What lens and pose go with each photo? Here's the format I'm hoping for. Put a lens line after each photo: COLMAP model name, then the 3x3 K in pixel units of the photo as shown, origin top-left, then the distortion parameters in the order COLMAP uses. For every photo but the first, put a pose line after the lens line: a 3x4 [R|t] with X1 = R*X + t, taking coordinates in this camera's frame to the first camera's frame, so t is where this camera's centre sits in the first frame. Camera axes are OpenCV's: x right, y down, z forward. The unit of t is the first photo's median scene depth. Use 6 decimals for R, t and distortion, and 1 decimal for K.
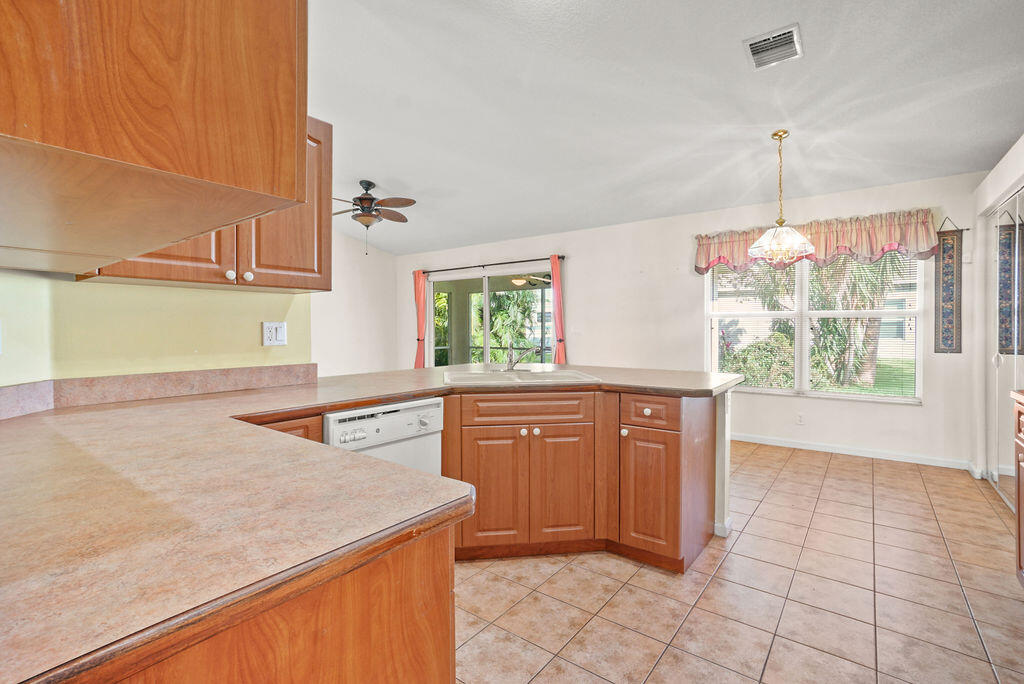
lens RADIAL K [[453.5, 0, 521.8], [0, 453.5, 336.9], [0, 0, 1]] dist [-0.024110, 0.010013]
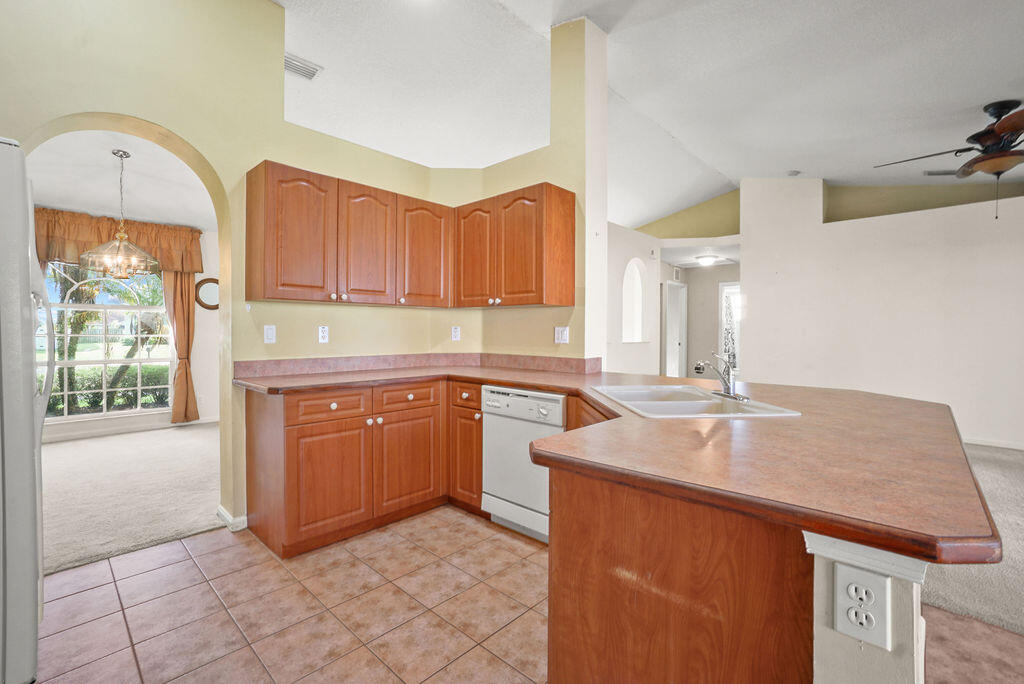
lens RADIAL K [[453.5, 0, 503.8], [0, 453.5, 336.8], [0, 0, 1]] dist [-0.024110, 0.010013]
pose [[-0.101996, 0.013781, -0.994689, 1.051787], [-0.021764, 0.999634, 0.016081, -0.023838], [0.994547, 0.023288, -0.101659, 1.120394]]
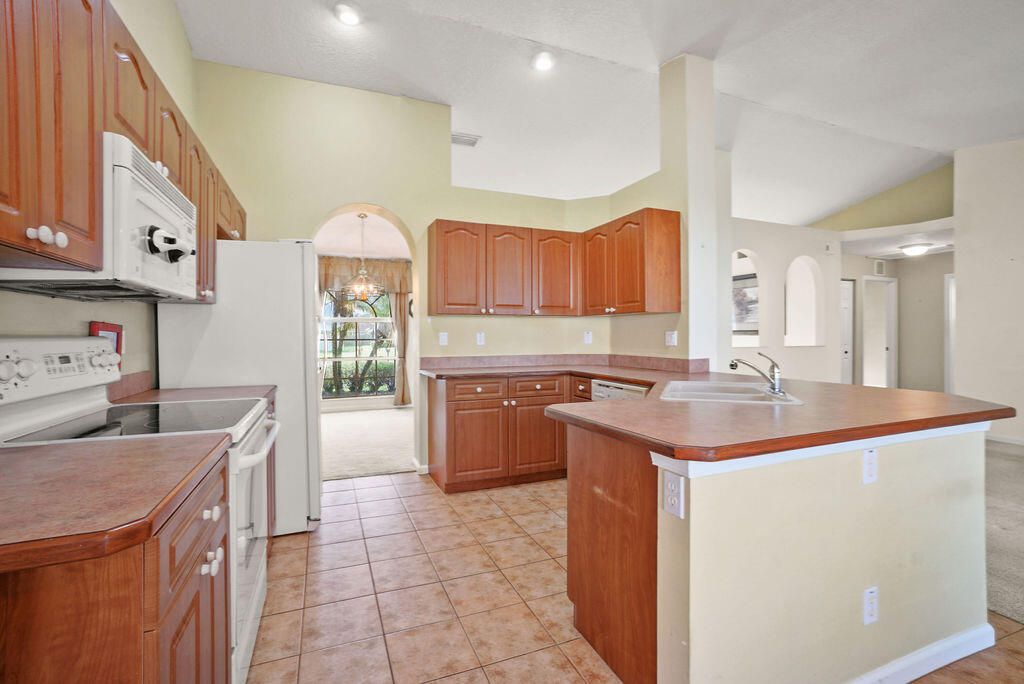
lens RADIAL K [[453.5, 0, 505.0], [0, 453.5, 336.1], [0, 0, 1]] dist [-0.024110, 0.010013]
pose [[-0.499032, 0.004609, -0.866571, 1.335652], [-0.011307, 0.999866, 0.011829, -0.031350], [0.866510, 0.015701, -0.498913, 1.500963]]
